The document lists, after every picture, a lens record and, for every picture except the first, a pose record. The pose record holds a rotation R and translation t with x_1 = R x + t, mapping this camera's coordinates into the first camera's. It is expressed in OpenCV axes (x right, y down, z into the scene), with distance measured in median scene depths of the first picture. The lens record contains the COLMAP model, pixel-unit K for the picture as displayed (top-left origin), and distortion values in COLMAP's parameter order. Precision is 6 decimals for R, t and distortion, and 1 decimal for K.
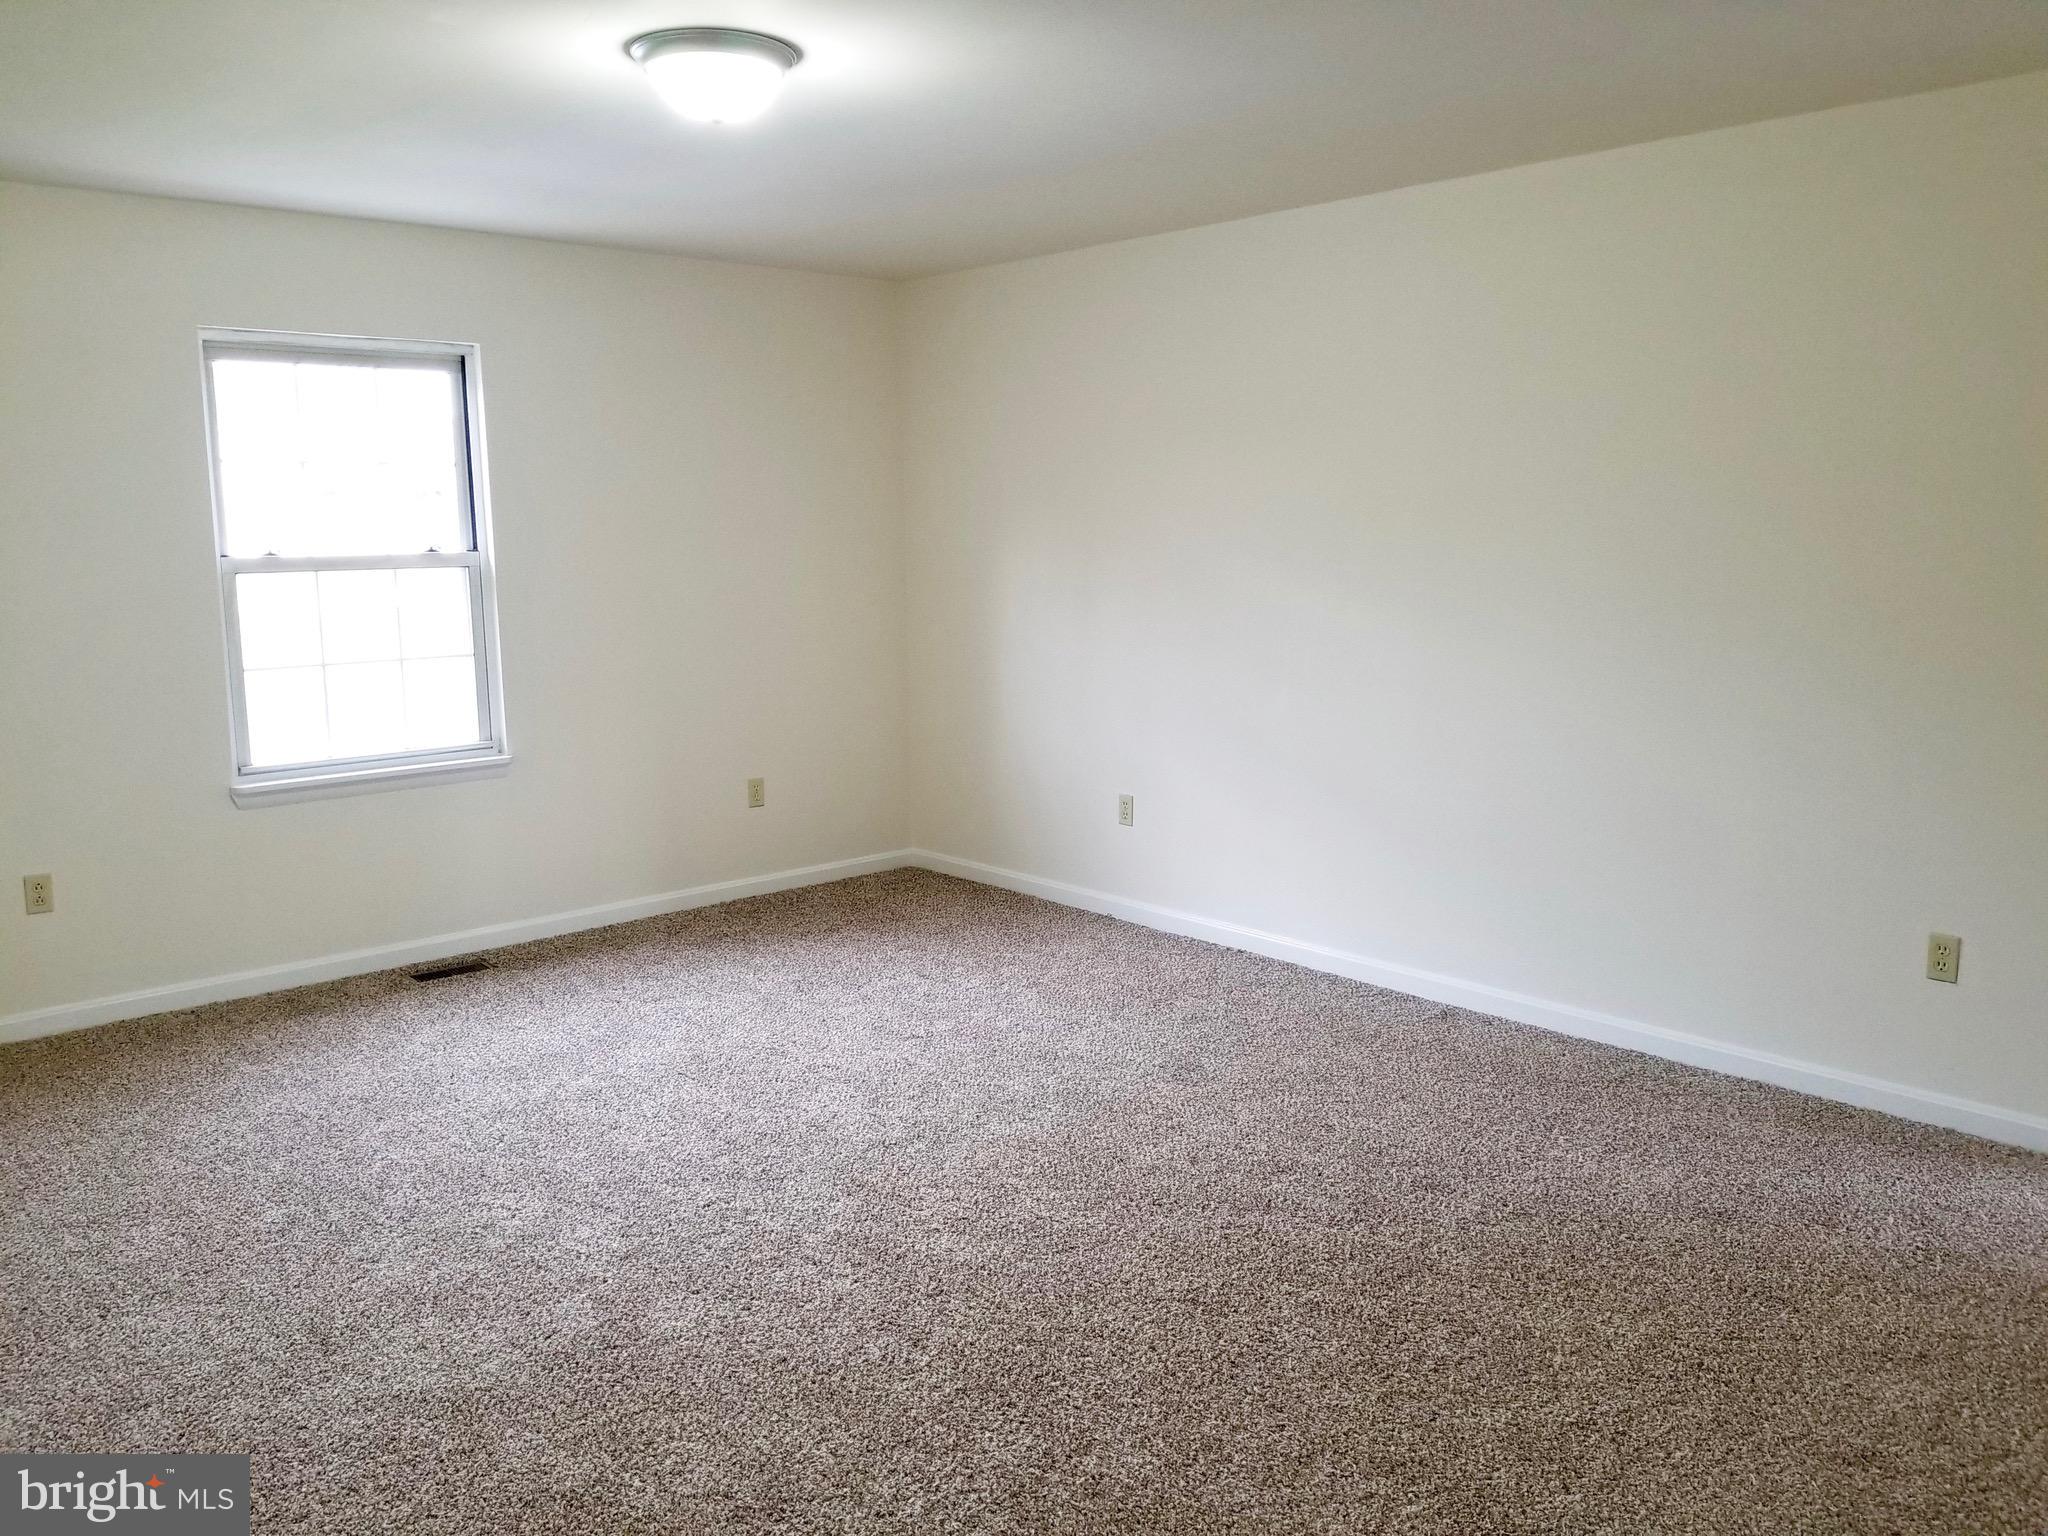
lens RADIAL K [[1605.4, 0, 1013.1], [0, 1605.4, 736.0], [0, 0, 1]] dist [0.073182, -0.113760]
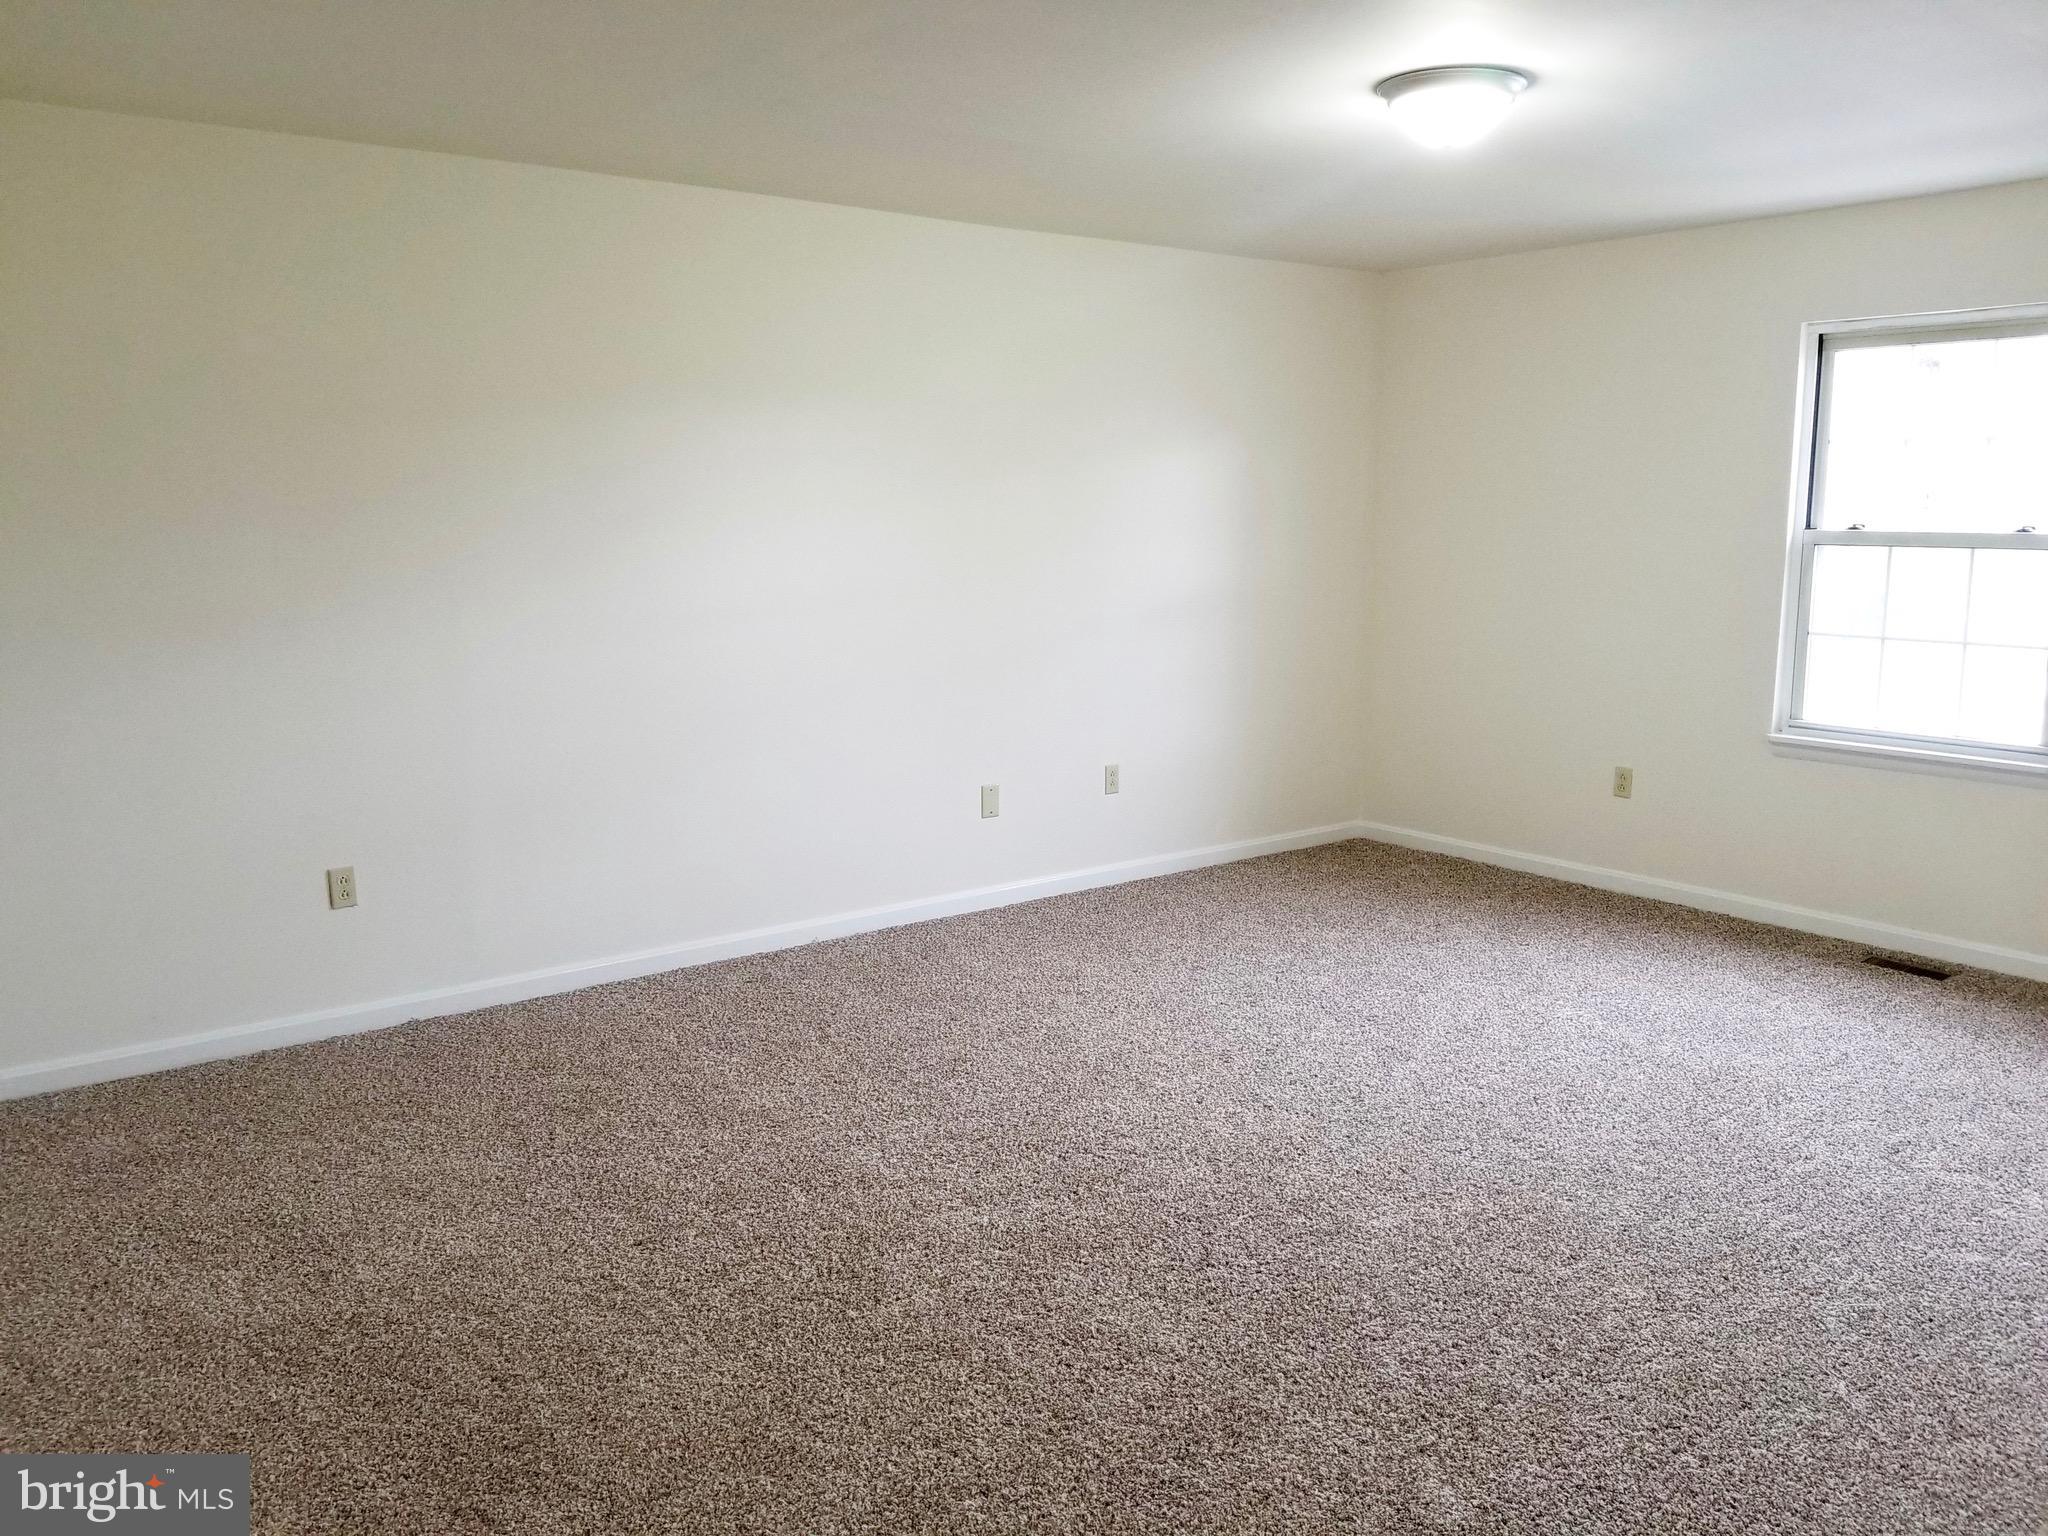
lens RADIAL K [[1605.4, 0, 1013.1], [0, 1605.4, 736.0], [0, 0, 1]] dist [0.073182, -0.113760]
pose [[-0.046888, 0.167559, -0.984746, 0.660820], [-0.129381, 0.976508, 0.172318, -0.094859], [0.990486, 0.135487, -0.024108, 0.516135]]
